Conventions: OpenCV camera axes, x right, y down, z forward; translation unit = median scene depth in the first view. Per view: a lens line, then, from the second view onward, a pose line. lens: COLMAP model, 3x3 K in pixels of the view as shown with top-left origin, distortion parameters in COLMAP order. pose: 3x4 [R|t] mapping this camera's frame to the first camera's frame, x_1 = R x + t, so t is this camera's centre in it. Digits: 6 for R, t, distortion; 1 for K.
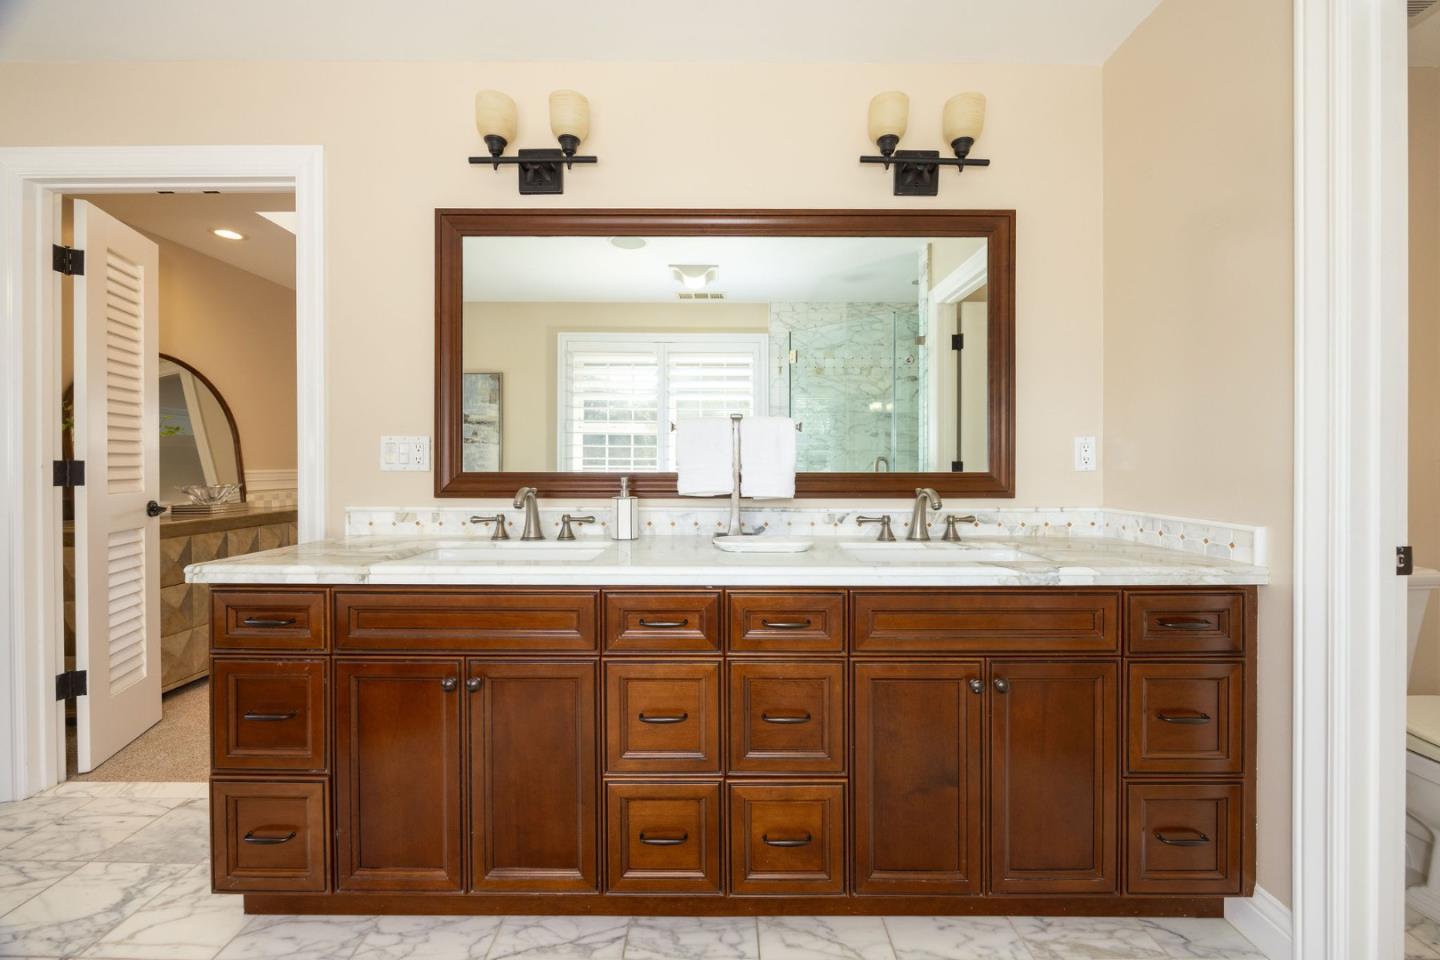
lens RADIAL K [[602.9, 0, 726.2], [0, 602.9, 467.2], [0, 0, 1]] dist [-0.000783, -0.000187]
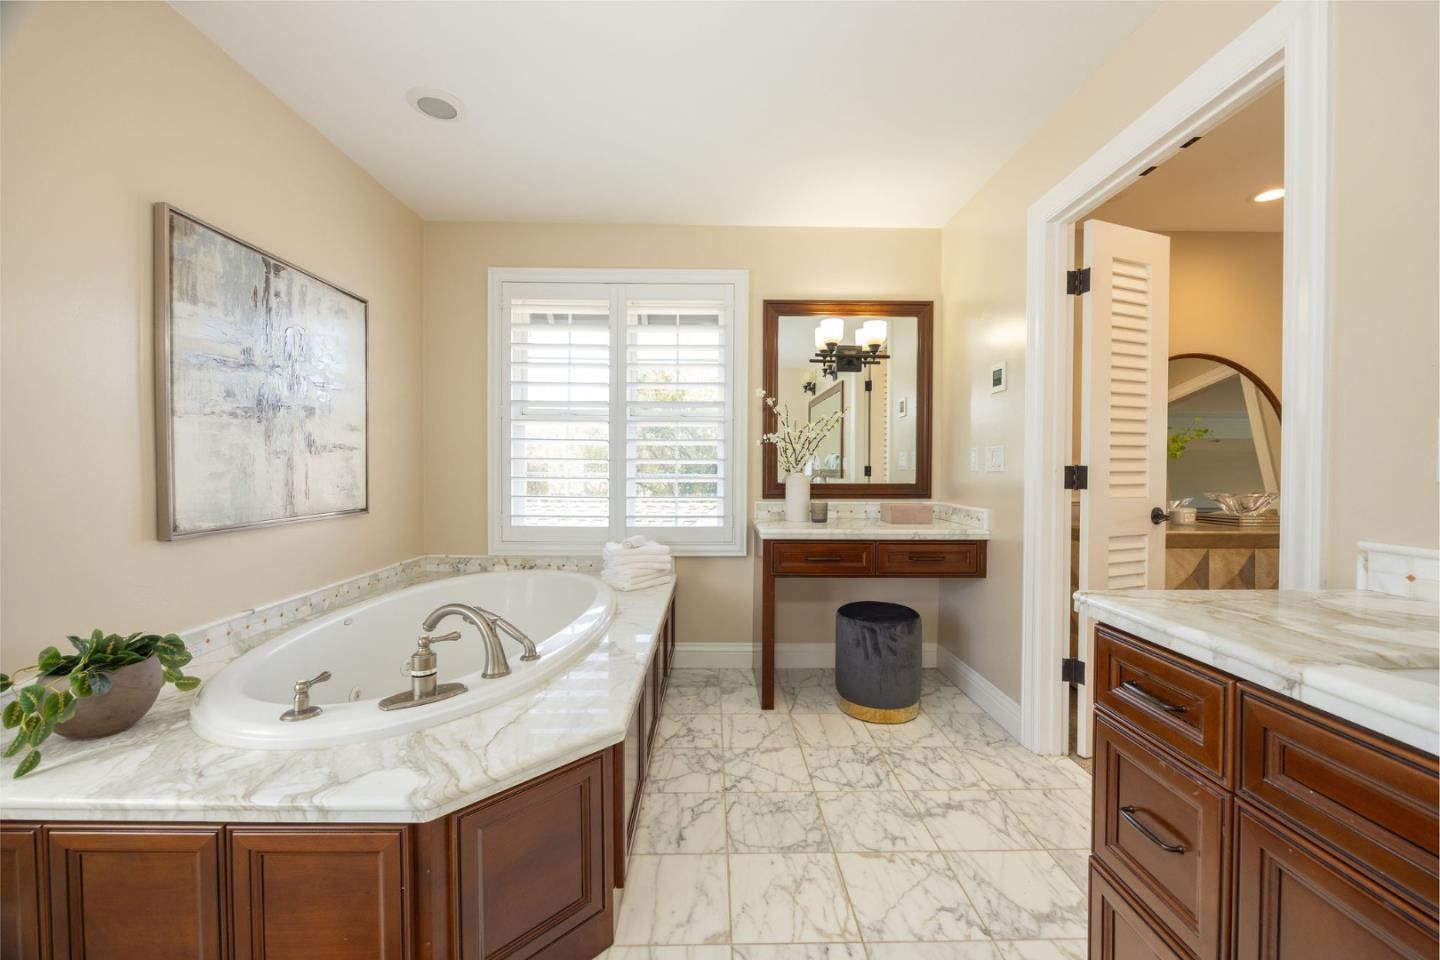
lens RADIAL K [[564.8, 0, 720.5], [0, 564.8, 477.1], [0, 0, 1]] dist [-0.006016, -0.000206]
pose [[0.018035, 0.016449, -0.999702, -0.085897], [-0.006617, 0.999845, 0.016332, -0.003198], [0.999815, 0.006321, 0.018141, 0.345872]]
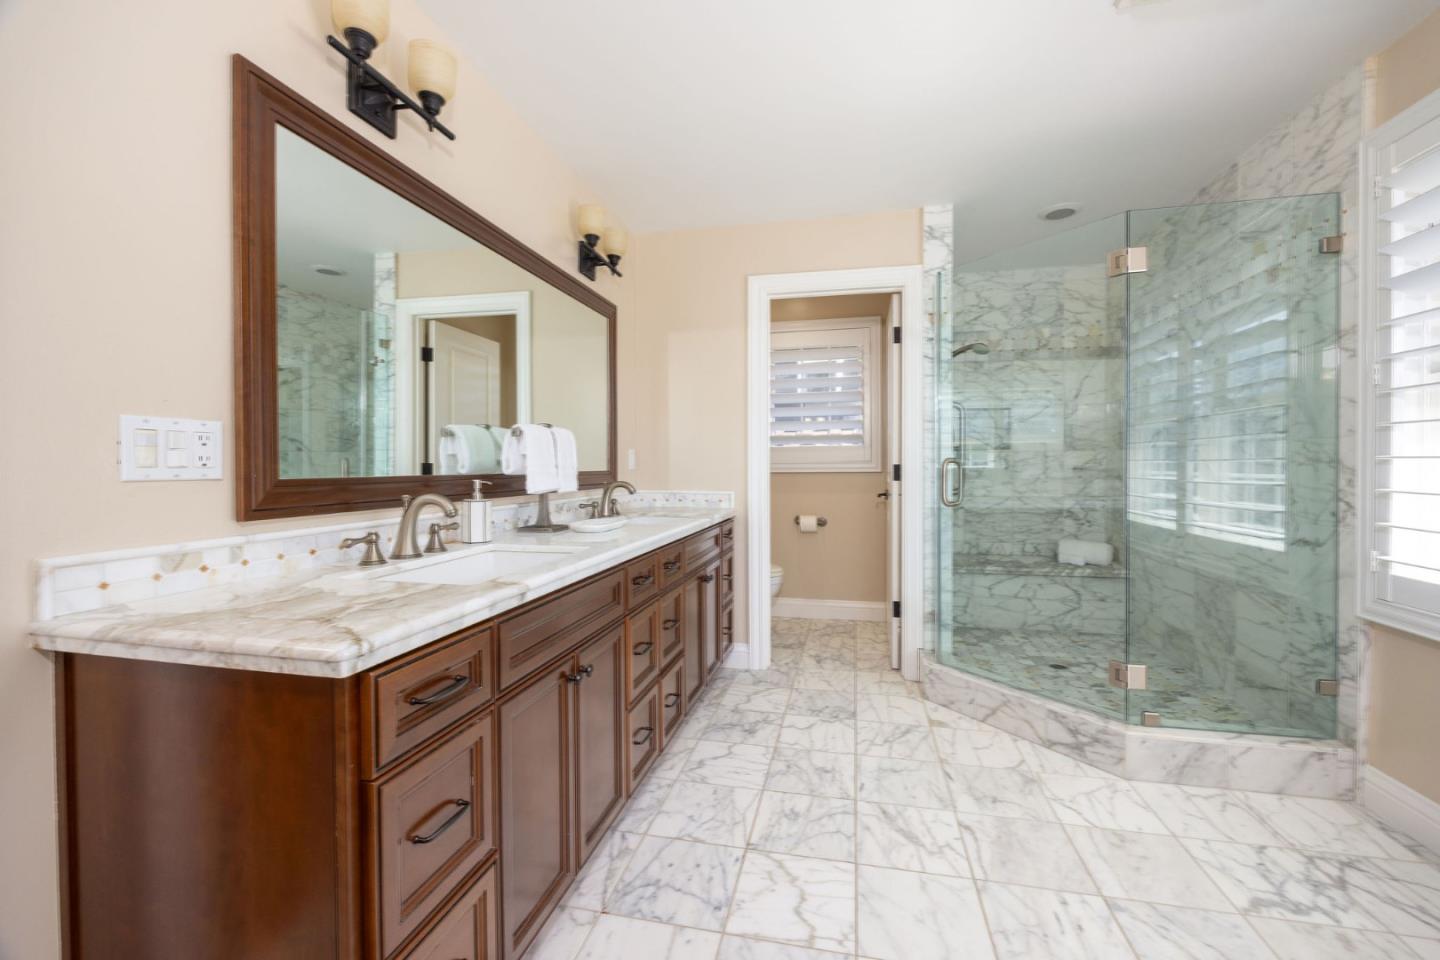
lens RADIAL K [[585.4, 0, 720.0], [0, 585.4, 480.0], [0, 0, 1]] dist [-0.000171, -0.000029]
pose [[0.228384, -0.026375, 0.973214, -0.953417], [0.012408, 0.999631, 0.024179, -0.000980], [-0.973492, 0.006553, 0.228627, 0.377338]]
